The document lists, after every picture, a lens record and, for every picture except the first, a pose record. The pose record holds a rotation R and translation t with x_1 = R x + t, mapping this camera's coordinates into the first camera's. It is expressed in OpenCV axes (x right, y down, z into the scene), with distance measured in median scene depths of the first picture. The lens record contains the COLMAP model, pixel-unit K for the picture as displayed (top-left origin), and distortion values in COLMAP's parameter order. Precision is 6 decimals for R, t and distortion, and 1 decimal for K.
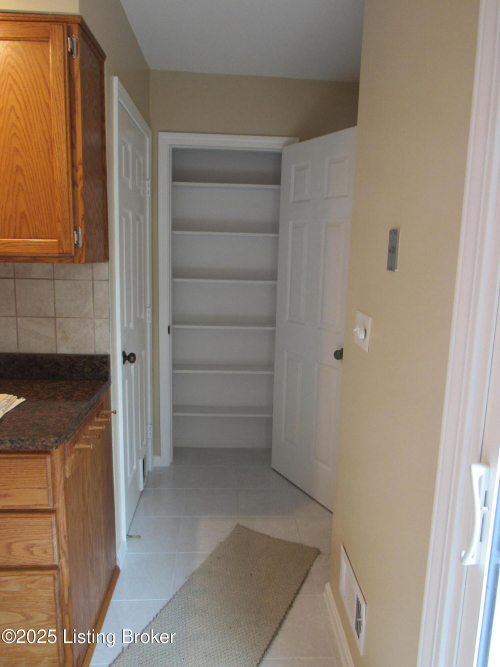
lens RADIAL K [[476.9, 0, 253.6], [0, 476.9, 331.7], [0, 0, 1]] dist [-0.030394, 0.011940]
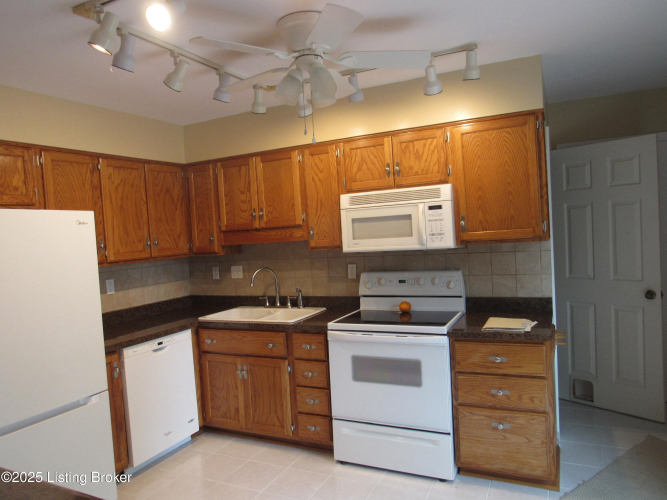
lens RADIAL K [[476.9, 0, 332.1], [0, 476.9, 250.1], [0, 0, 1]] dist [-0.030394, 0.011940]
pose [[0.868258, -0.058586, -0.492642, -0.199179], [-0.000396, 0.992921, -0.118777, 0.102045], [0.496114, 0.103324, 0.862088, -0.938708]]
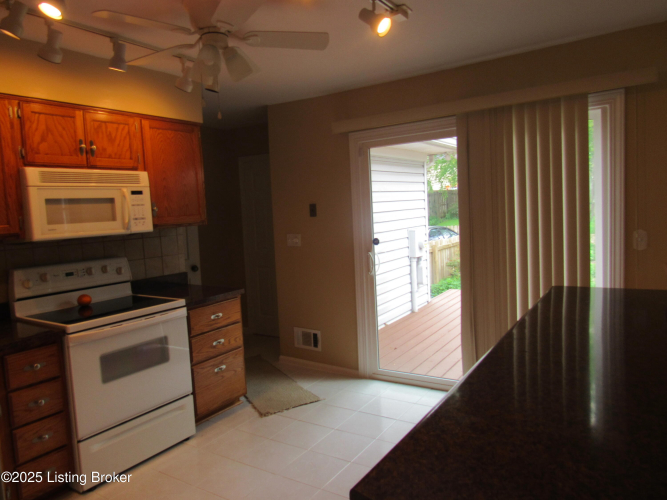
lens RADIAL K [[476.9, 0, 328.3], [0, 476.9, 248.6], [0, 0, 1]] dist [-0.030394, 0.011940]
pose [[0.603262, -0.121870, 0.788177, -1.928714], [0.192555, 0.981277, 0.004348, 0.076215], [-0.773950, 0.149144, 0.615433, -0.891953]]
